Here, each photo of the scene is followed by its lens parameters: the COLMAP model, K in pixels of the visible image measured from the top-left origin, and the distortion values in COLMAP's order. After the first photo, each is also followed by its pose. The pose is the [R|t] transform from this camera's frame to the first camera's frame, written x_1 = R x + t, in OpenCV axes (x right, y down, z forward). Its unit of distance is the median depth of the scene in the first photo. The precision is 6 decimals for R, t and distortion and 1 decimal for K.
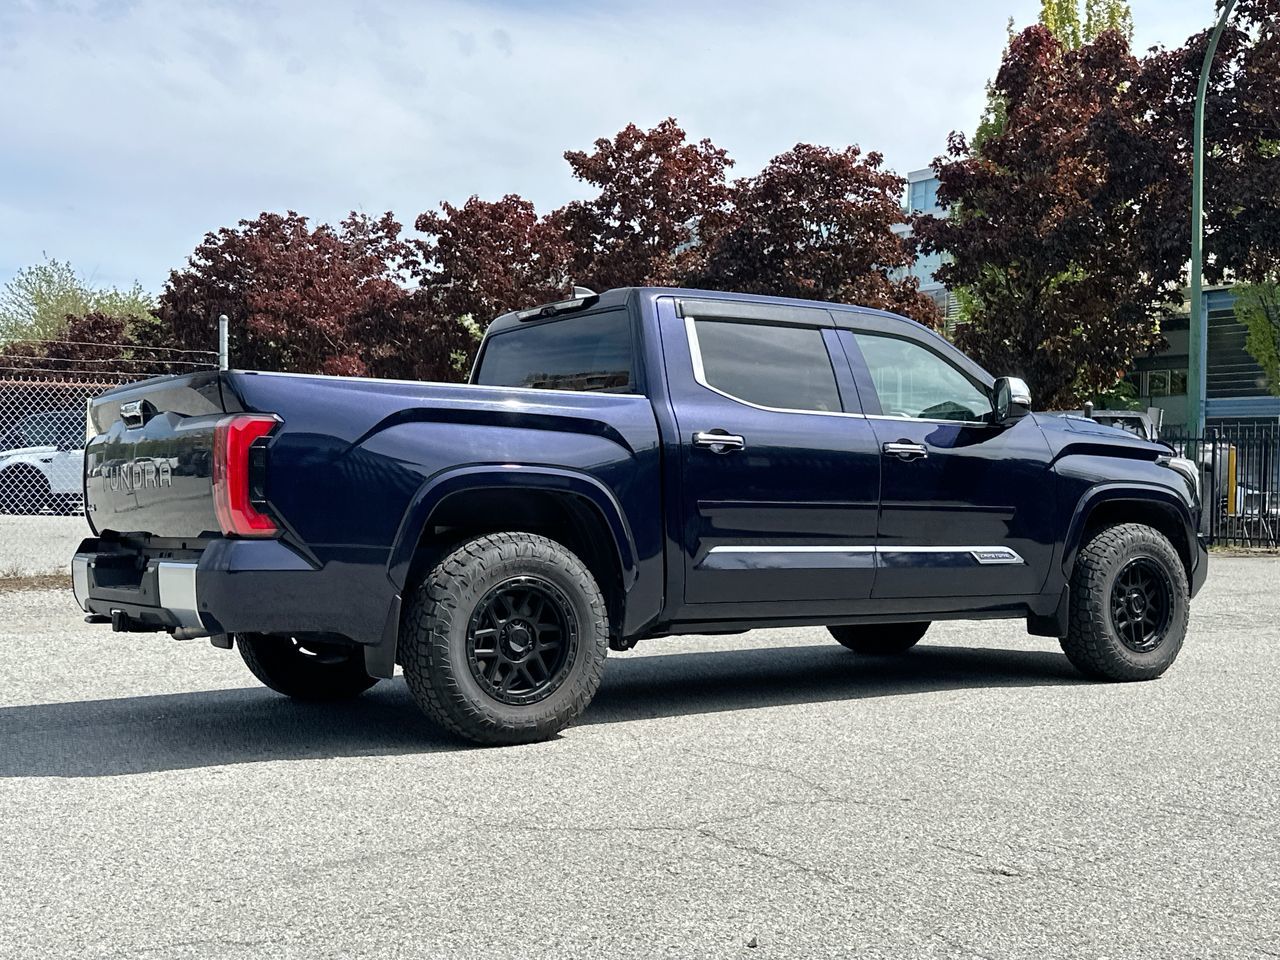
lens RADIAL K [[1530.8, 0, 640.0], [0, 1530.8, 480.0], [0, 0, 1]] dist [0.209752, -0.533846]
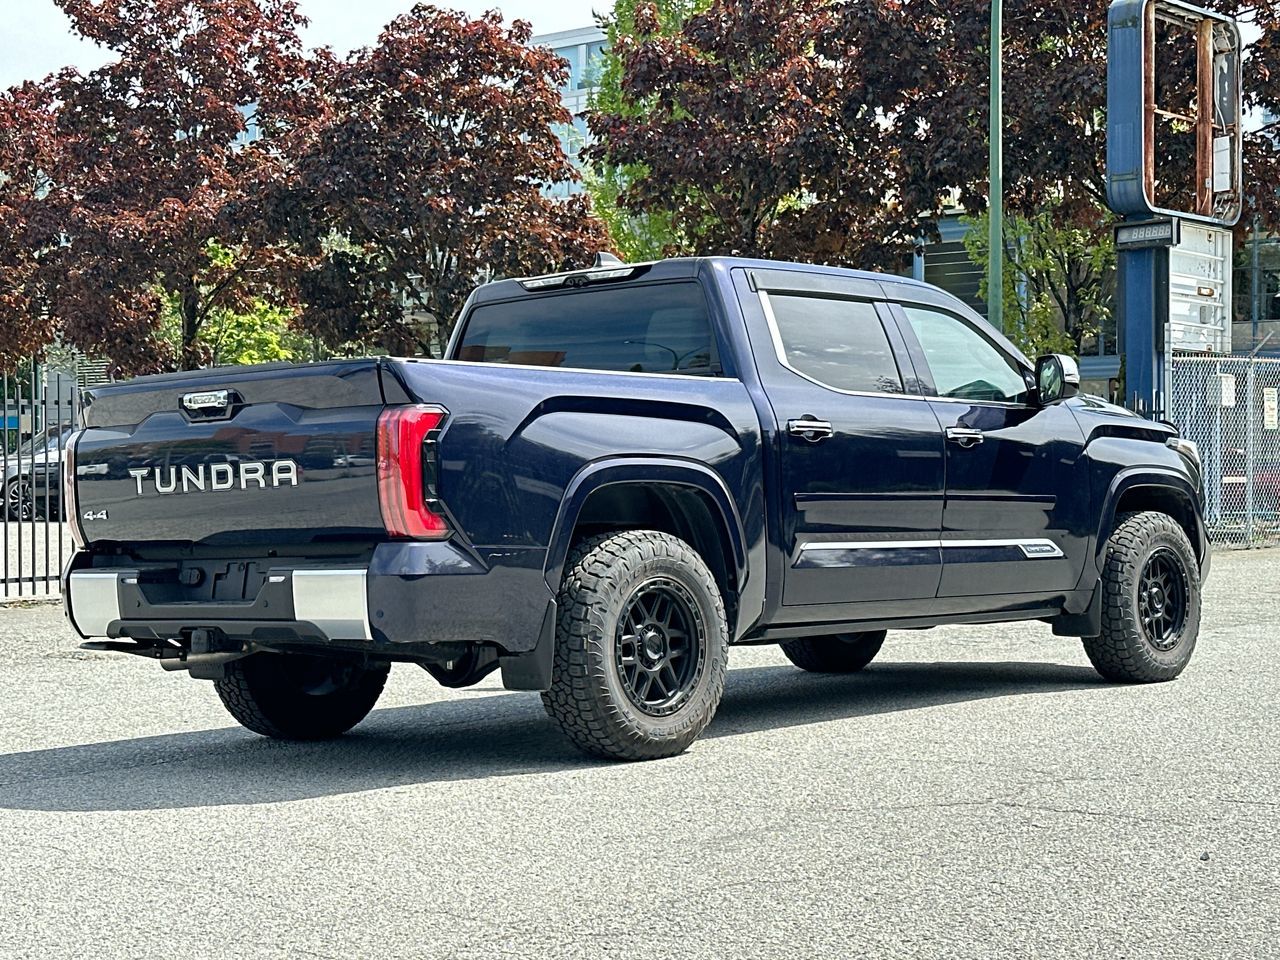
lens RADIAL K [[2286.4, 0, 640.0], [0, 2286.4, 480.0], [0, 0, 1]] dist [0.166201, 0.029794]
pose [[0.967185, -0.017550, 0.253468, -0.336438], [0.017198, 0.999846, 0.003601, -0.000709], [-0.253492, 0.000877, 0.967337, -0.252942]]
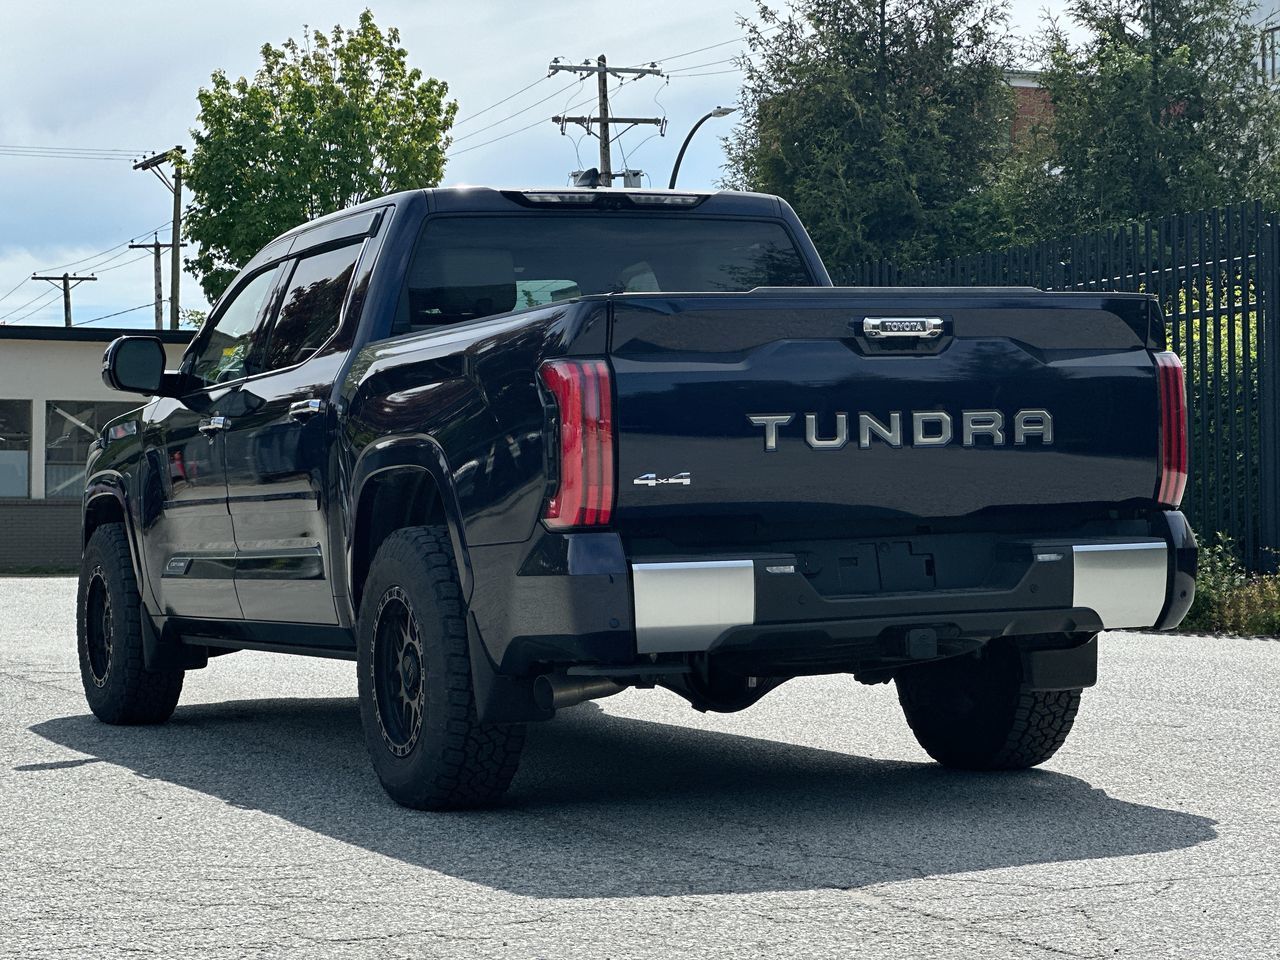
lens RADIAL K [[2892.8, 0, 640.0], [0, 2892.8, 480.0], [0, 0, 1]] dist [-0.113752, 4.063771]
pose [[0.172485, 0.004848, 0.985000, -1.258721], [0.004601, 0.999973, -0.005727, 0.021501], [-0.985001, 0.005520, 0.172458, 0.721061]]
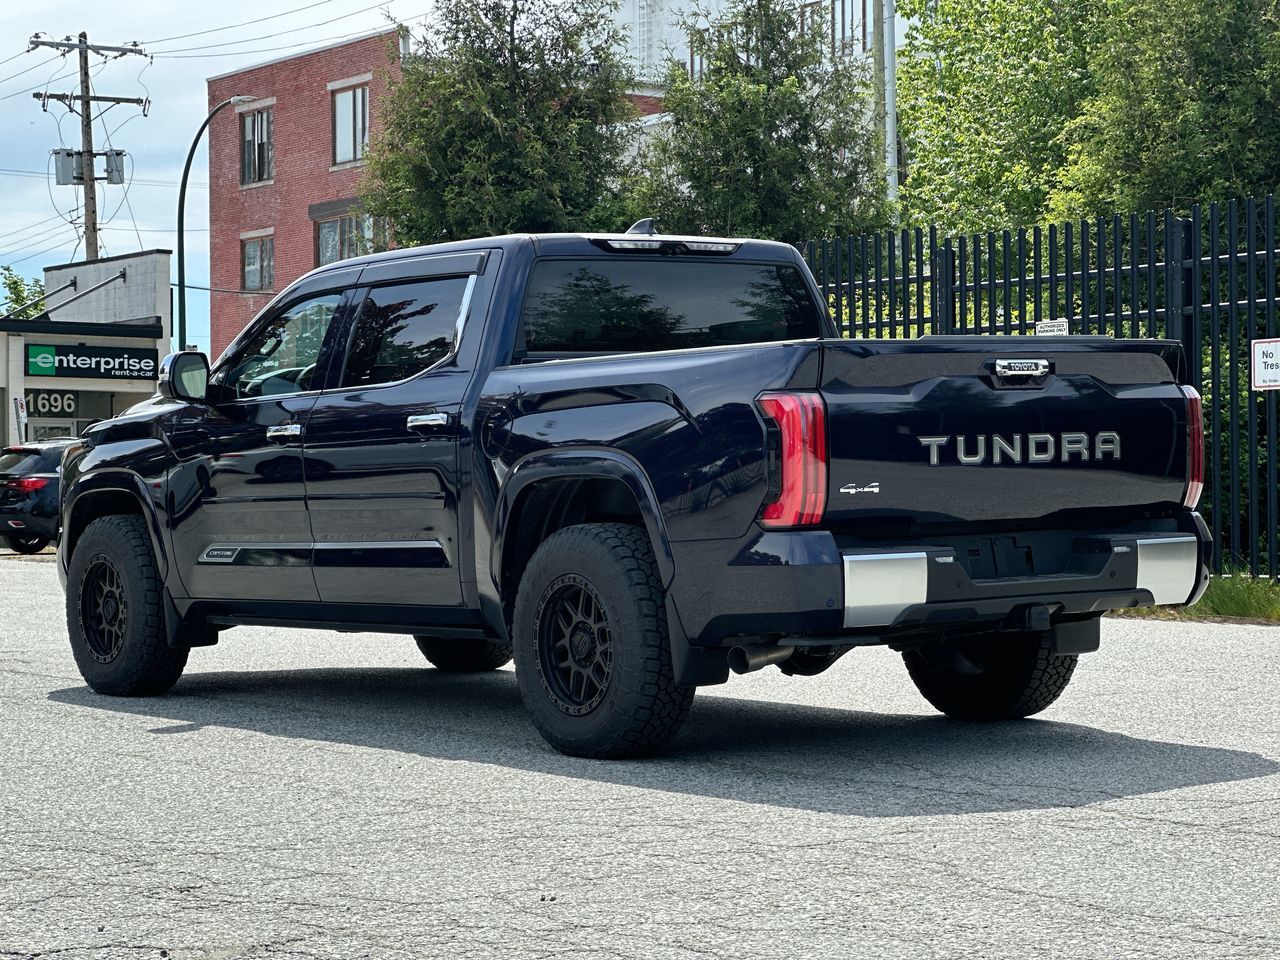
lens RADIAL K [[2892.8, 0, 640.0], [0, 2892.8, 480.0], [0, 0, 1]] dist [-0.113752, 4.063771]
pose [[-0.045742, -0.003767, 0.998946, -1.508760], [0.001423, 0.999992, 0.003836, 0.007531], [-0.998952, 0.001597, -0.045737, 1.026376]]
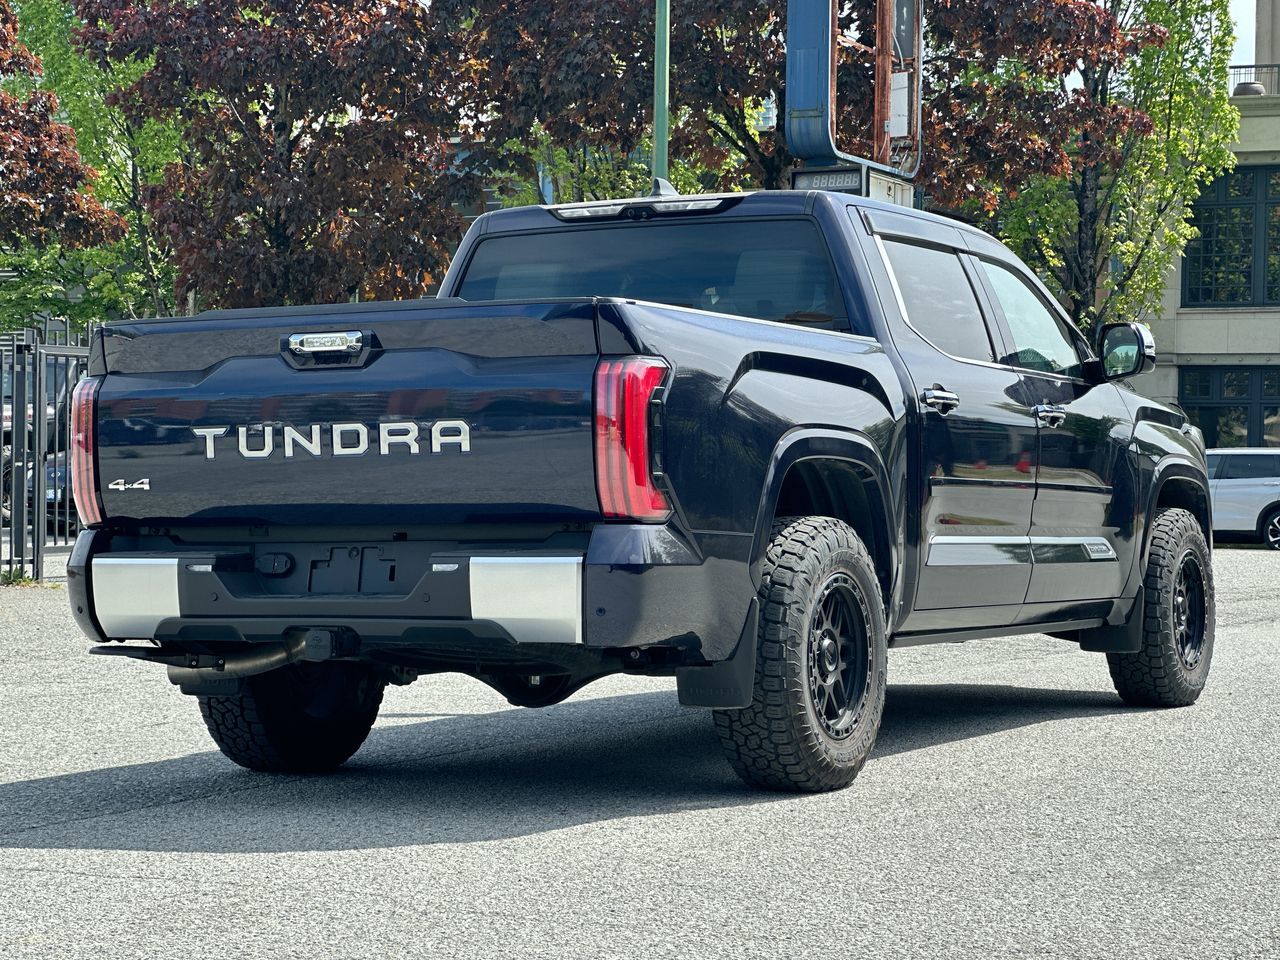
lens RADIAL K [[2892.8, 0, 640.0], [0, 2892.8, 480.0], [0, 0, 1]] dist [-0.113752, 4.063771]
pose [[0.875851, 0.001598, 0.482579, -0.666989], [-0.005746, 0.999958, 0.007116, 0.005041], [-0.482548, -0.009005, 0.875823, -0.168322]]
